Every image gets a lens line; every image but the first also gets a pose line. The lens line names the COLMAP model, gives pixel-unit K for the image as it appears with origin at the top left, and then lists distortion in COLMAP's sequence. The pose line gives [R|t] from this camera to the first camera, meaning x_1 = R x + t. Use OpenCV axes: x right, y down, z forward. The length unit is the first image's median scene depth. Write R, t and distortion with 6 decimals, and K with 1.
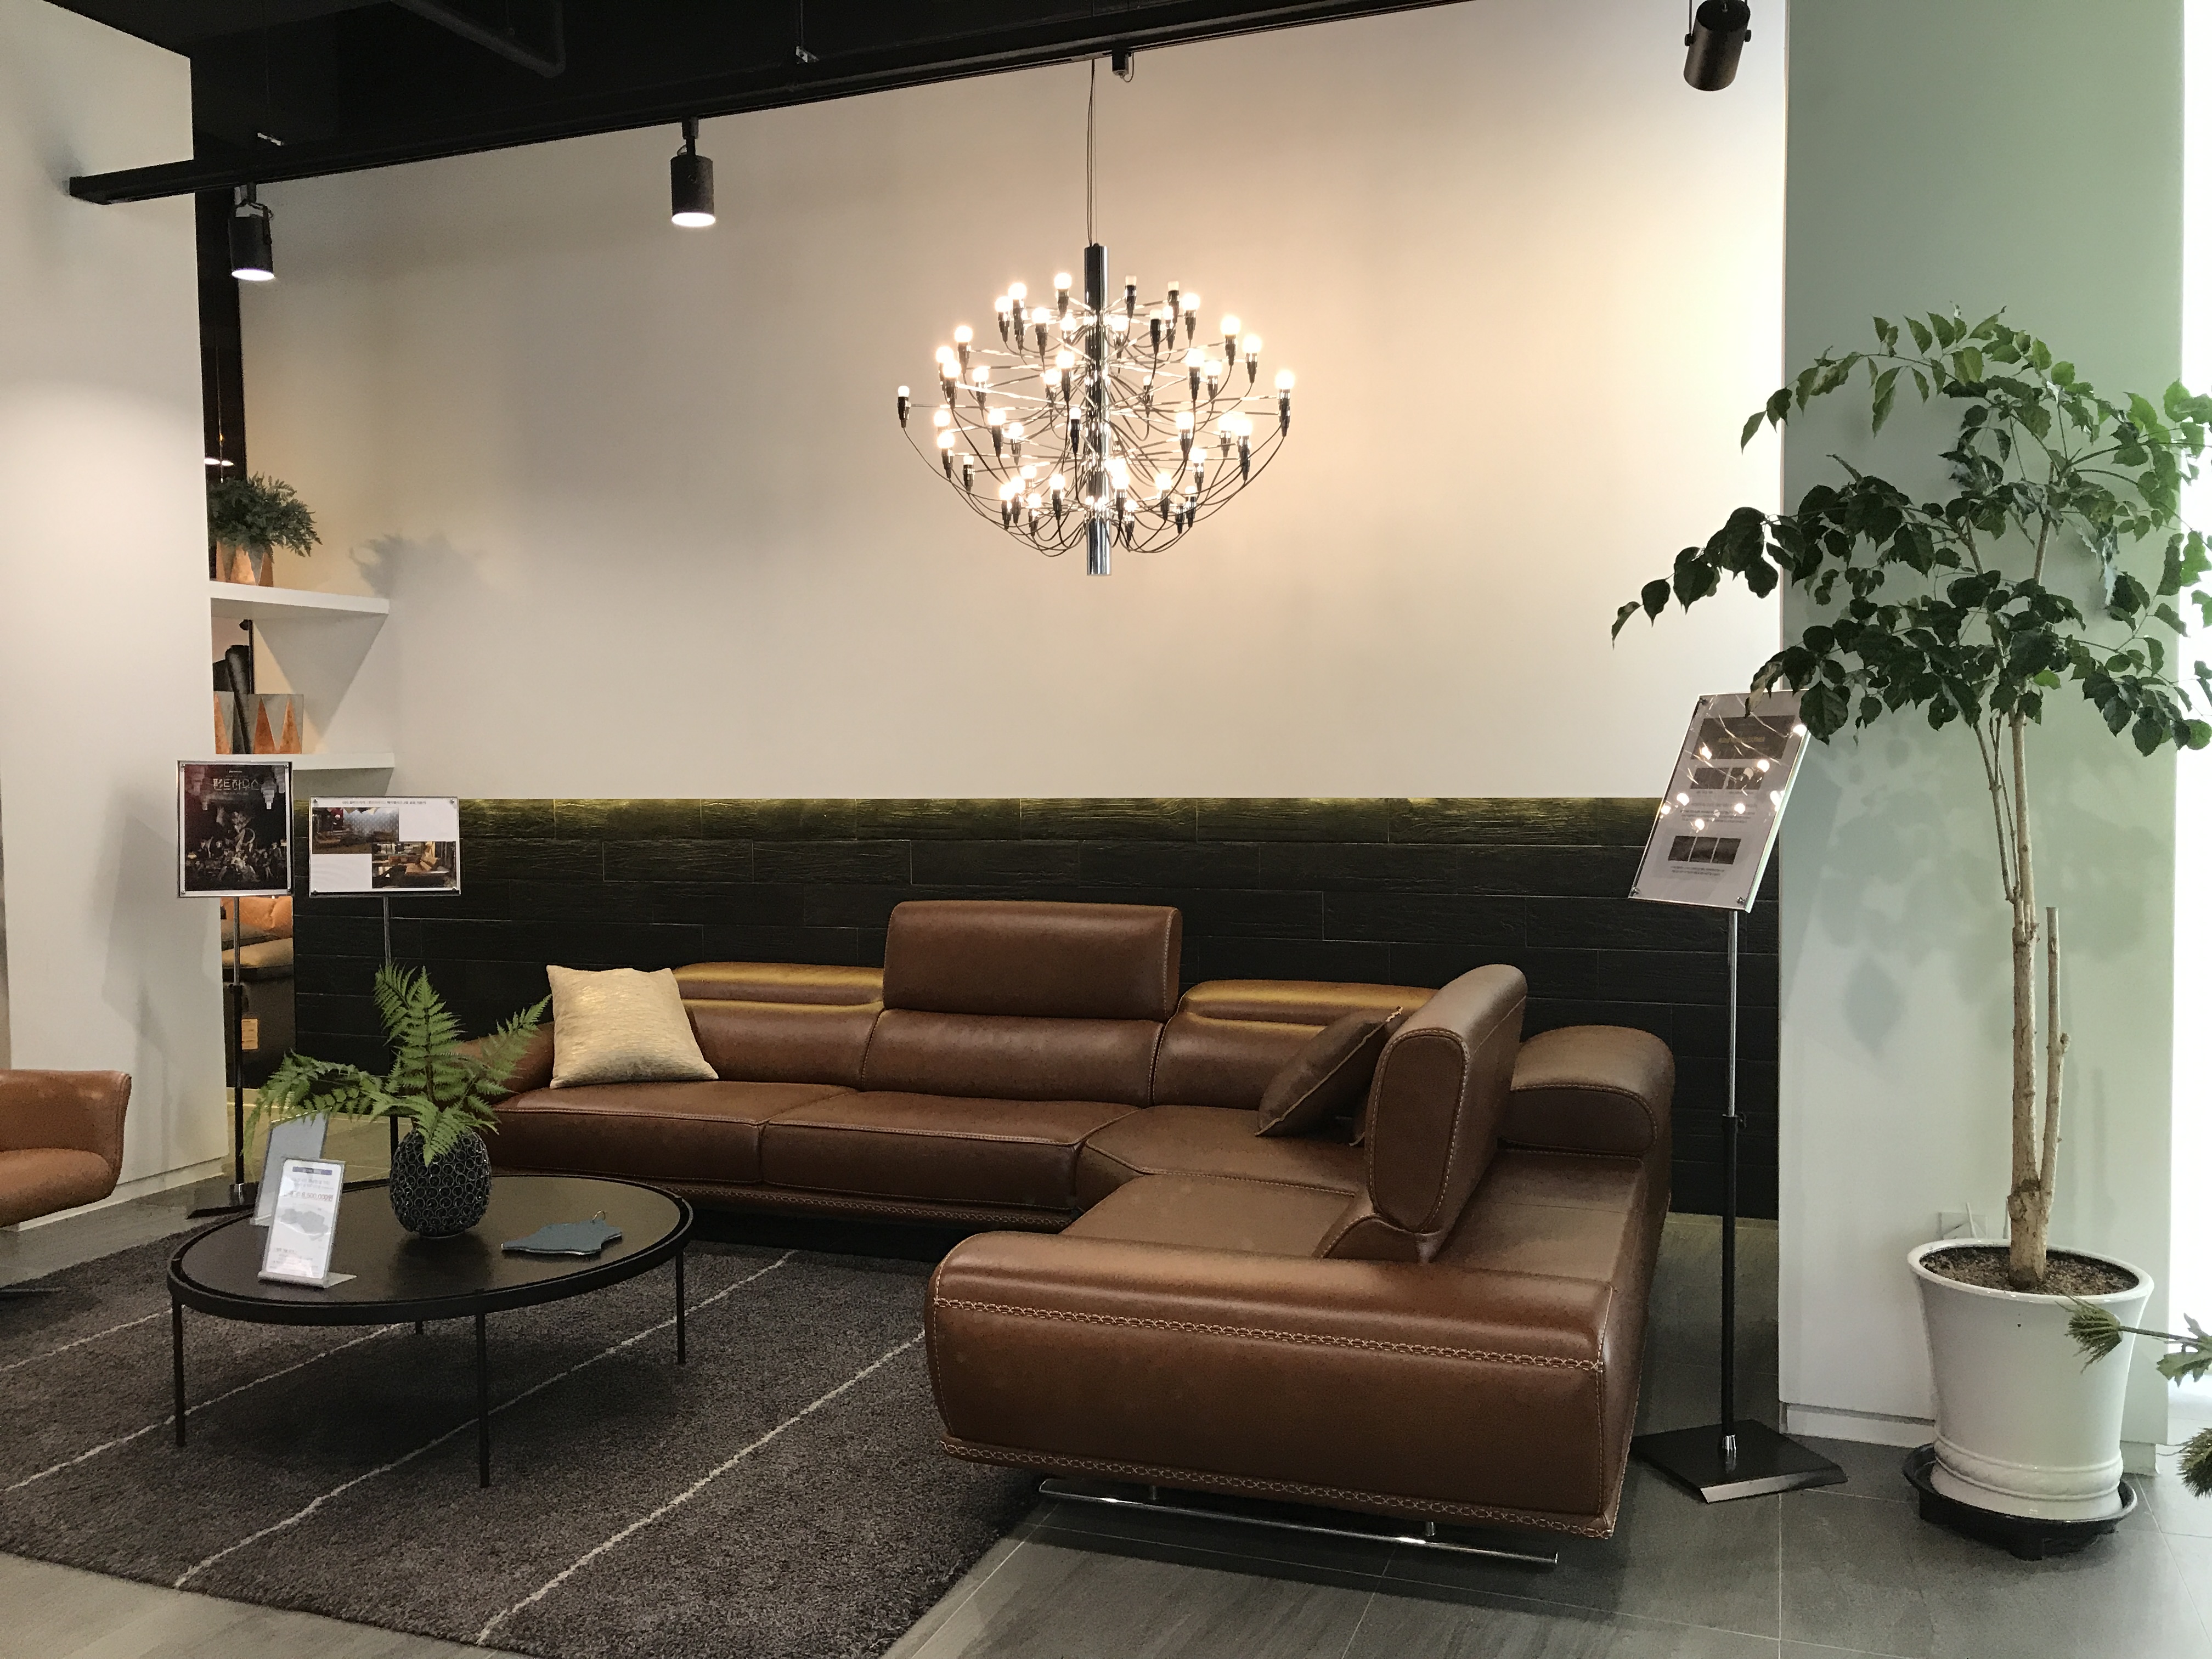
lens RADIAL K [[1843.9, 0, 1093.6], [0, 1843.9, 816.2], [0, 0, 1]] dist [-0.019082, 0.073430]
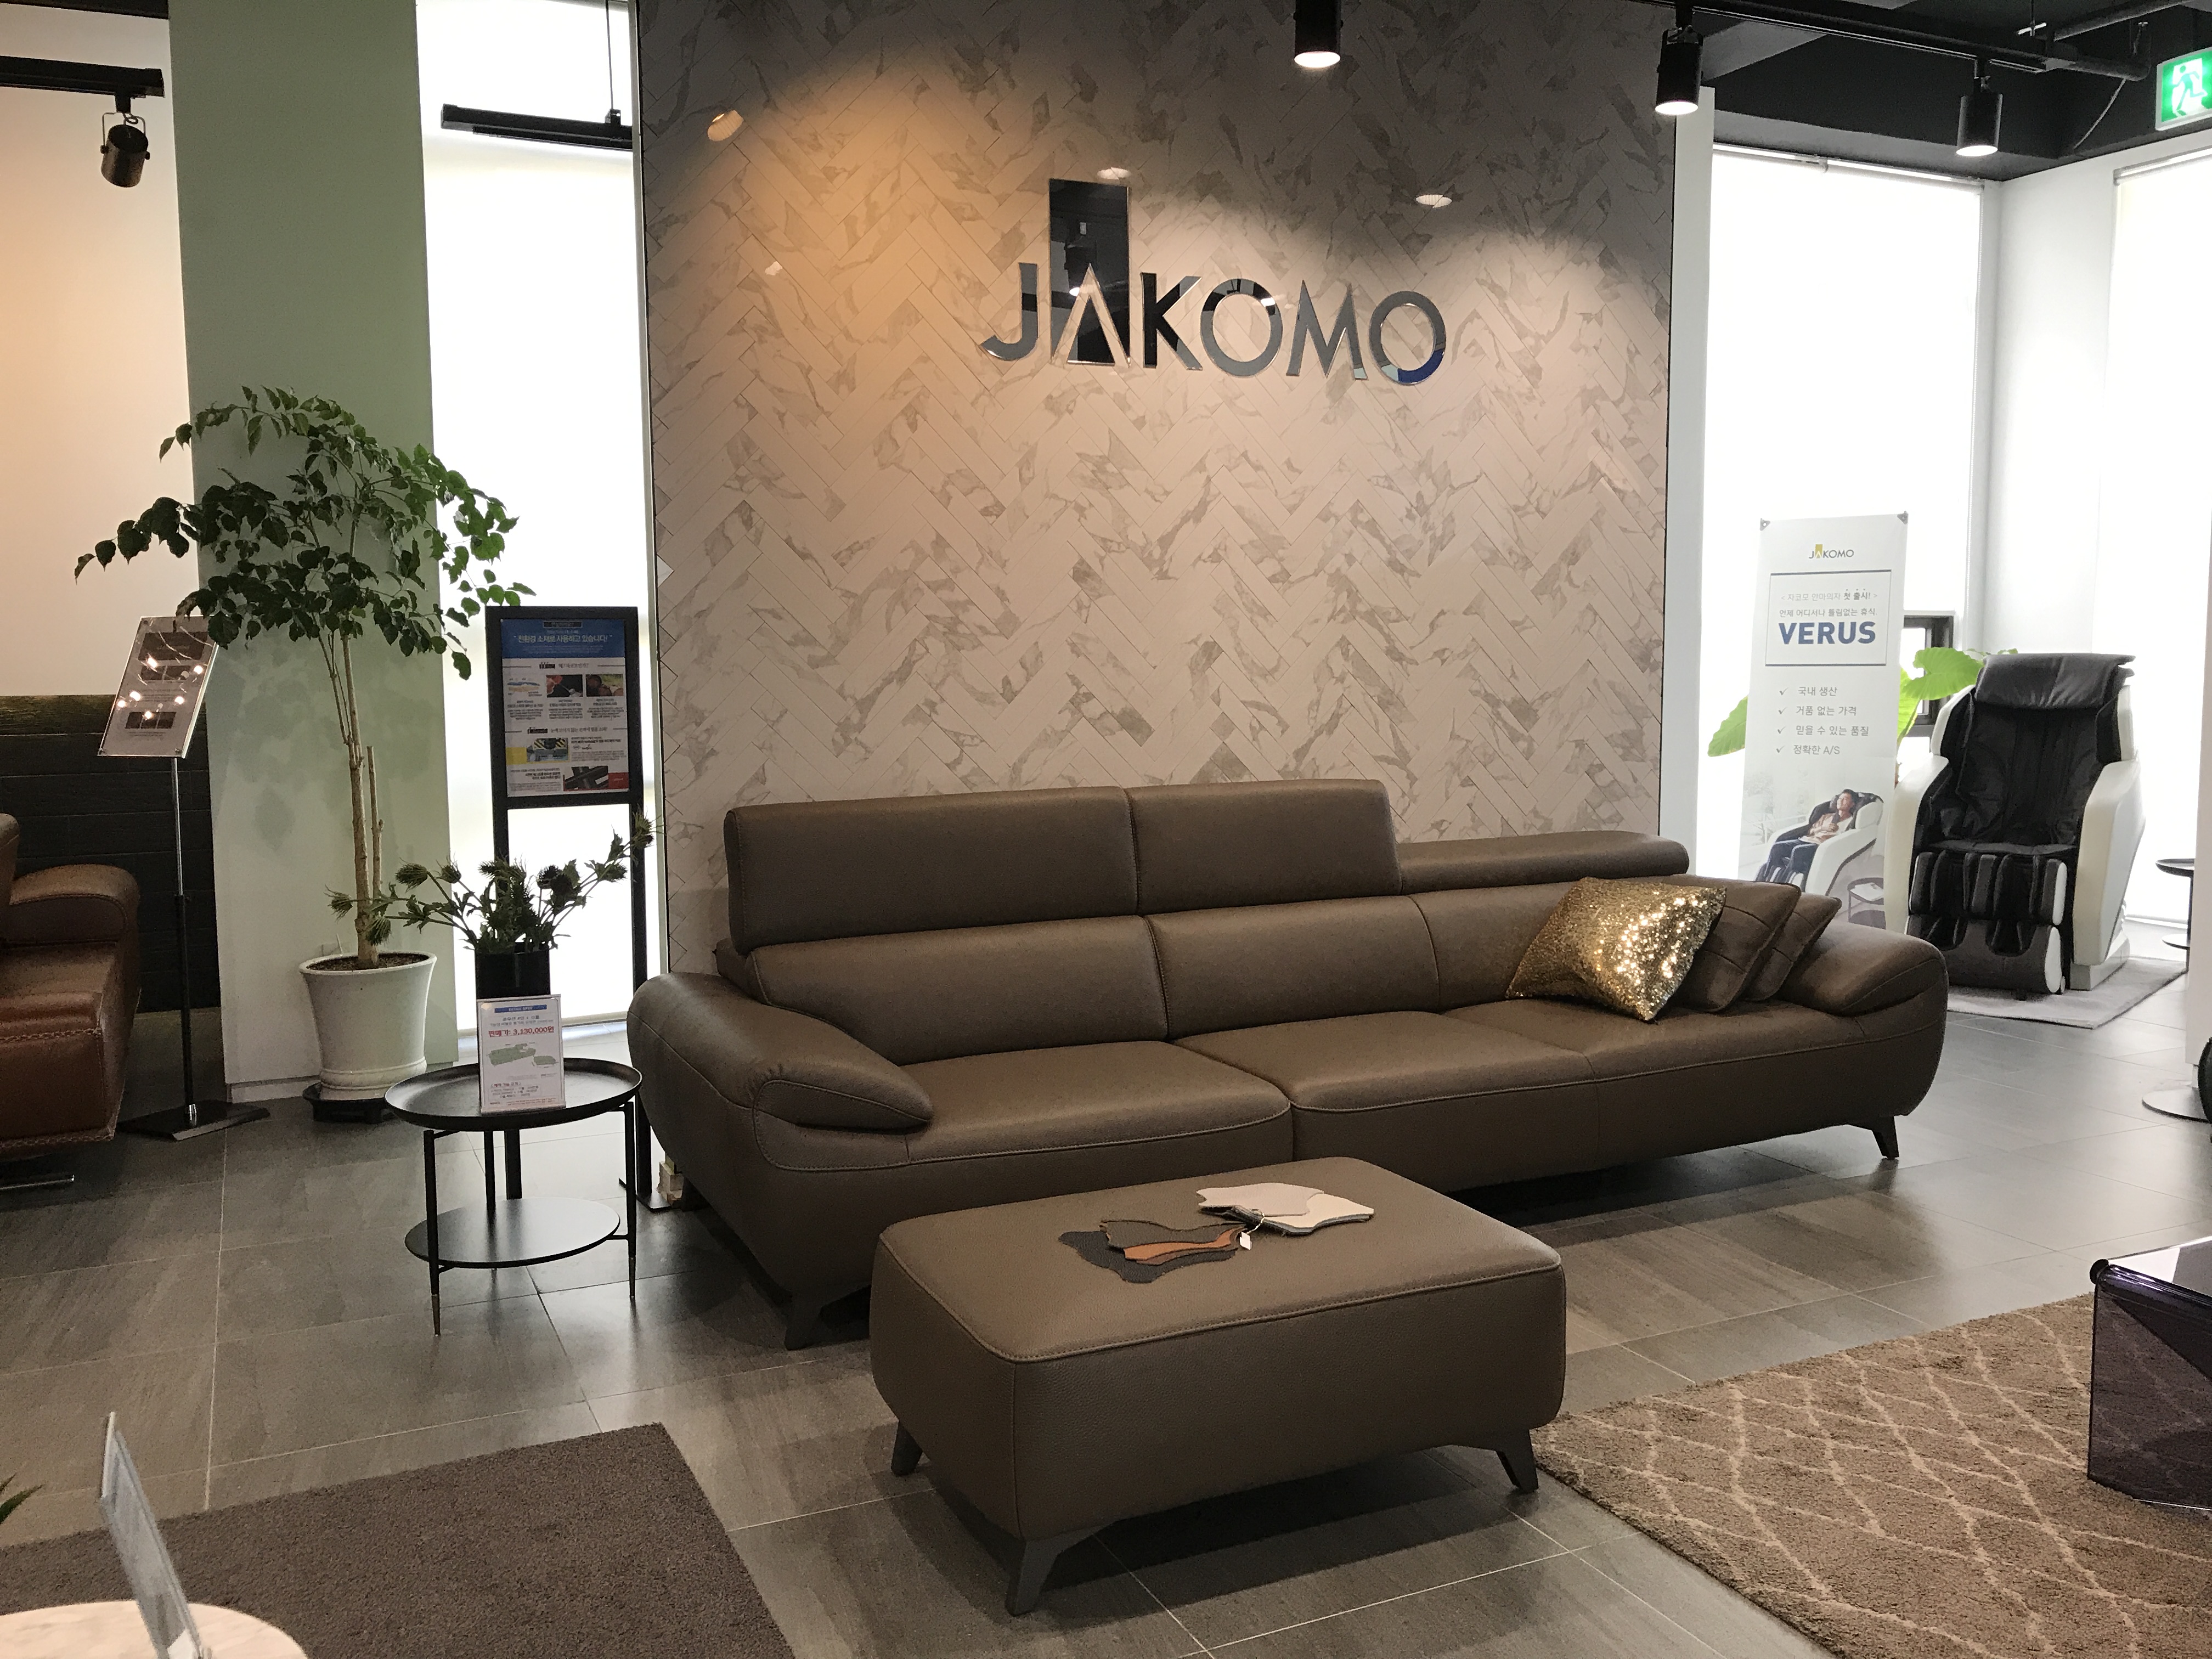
lens RADIAL K [[1843.9, 0, 1093.6], [0, 1843.9, 816.2], [0, 0, 1]] dist [-0.019082, 0.073430]
pose [[0.704272, -0.060915, 0.707312, -0.214560], [0.029949, 0.997974, 0.056127, 0.037515], [-0.709298, -0.018346, 0.704670, -0.664872]]
